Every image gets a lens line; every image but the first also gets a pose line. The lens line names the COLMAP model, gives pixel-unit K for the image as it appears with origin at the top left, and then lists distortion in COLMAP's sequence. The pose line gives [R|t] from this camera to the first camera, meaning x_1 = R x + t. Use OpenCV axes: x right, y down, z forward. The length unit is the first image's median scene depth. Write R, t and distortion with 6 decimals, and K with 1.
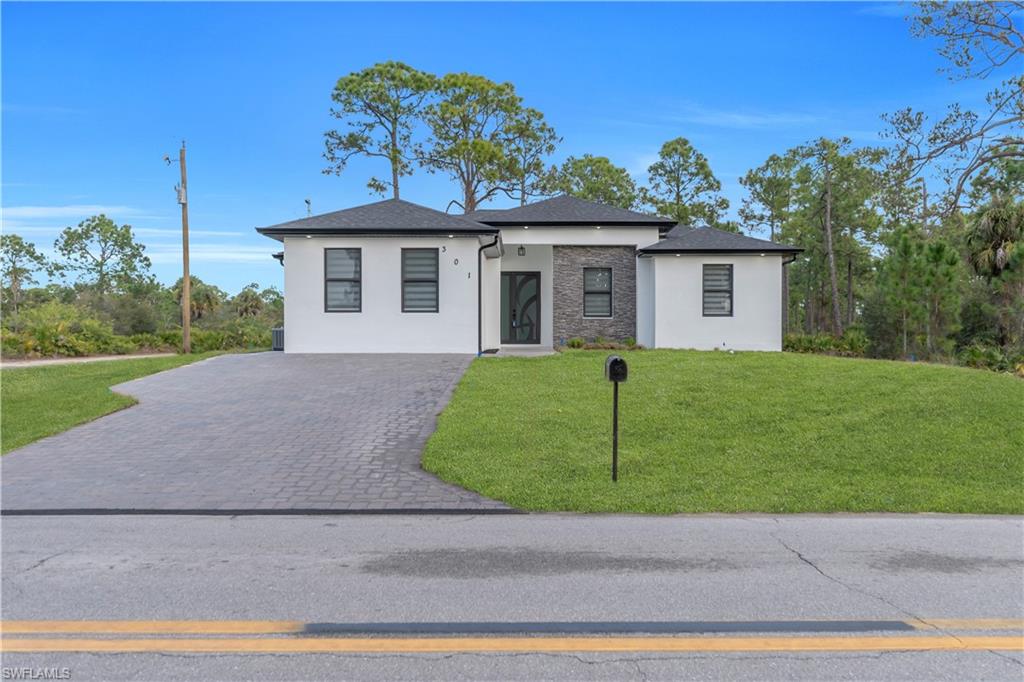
lens RADIAL K [[851.1, 0, 512.0], [0, 851.1, 341.0], [0, 0, 1]] dist [-0.002028, 0.003491]
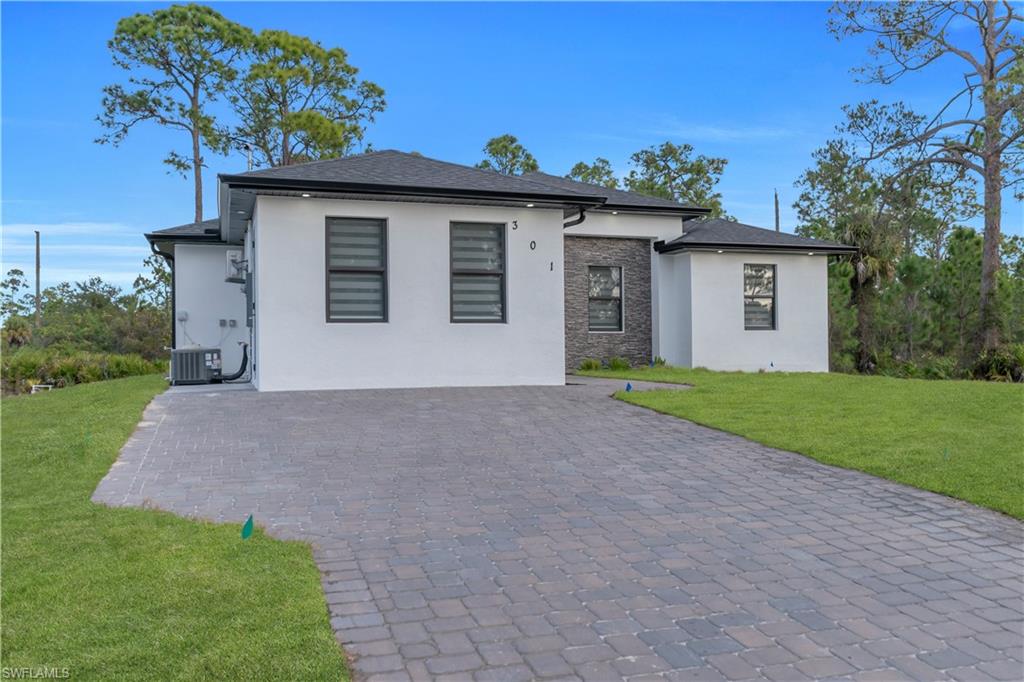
lens RADIAL K [[875.3, 0, 512.0], [0, 875.3, 341.0], [0, 0, 1]] dist [0.000362, 0.001570]
pose [[0.947023, -0.004958, 0.321127, -0.129303], [0.011516, 0.999762, -0.018527, -0.003135], [-0.320958, 0.021244, 0.946855, 0.160634]]
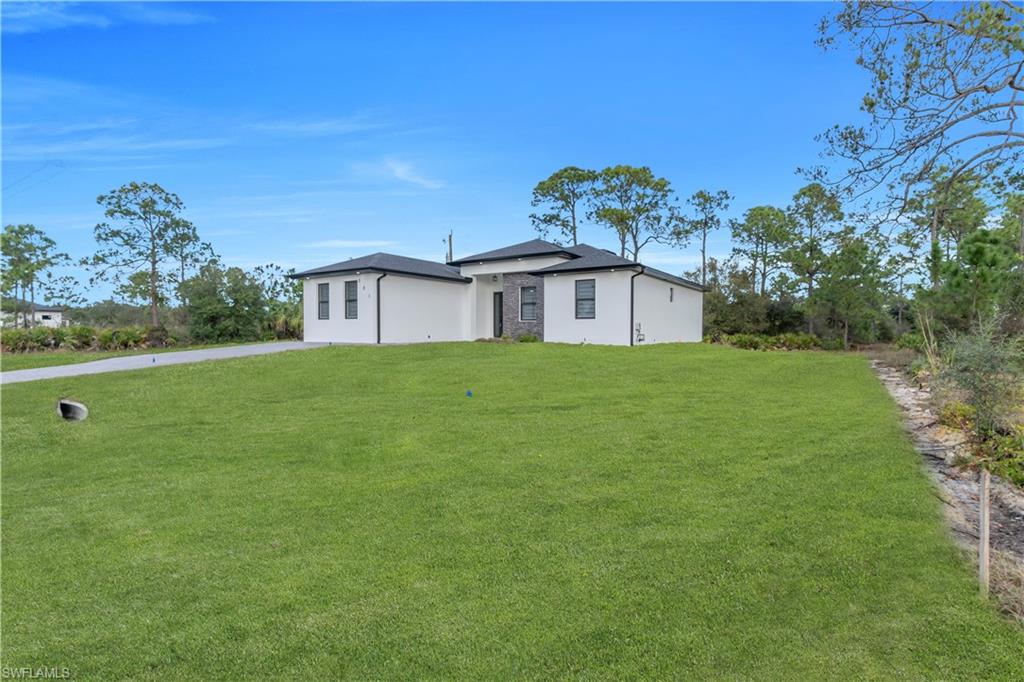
lens RADIAL K [[485.5, 0, 512.0], [0, 485.5, 341.0], [0, 0, 1]] dist [0.000508, -0.000100]
pose [[0.829811, 0.012156, -0.557912, 0.305952], [-0.007624, 0.999916, 0.010446, -0.000799], [0.557992, -0.004415, 0.829834, 0.163149]]
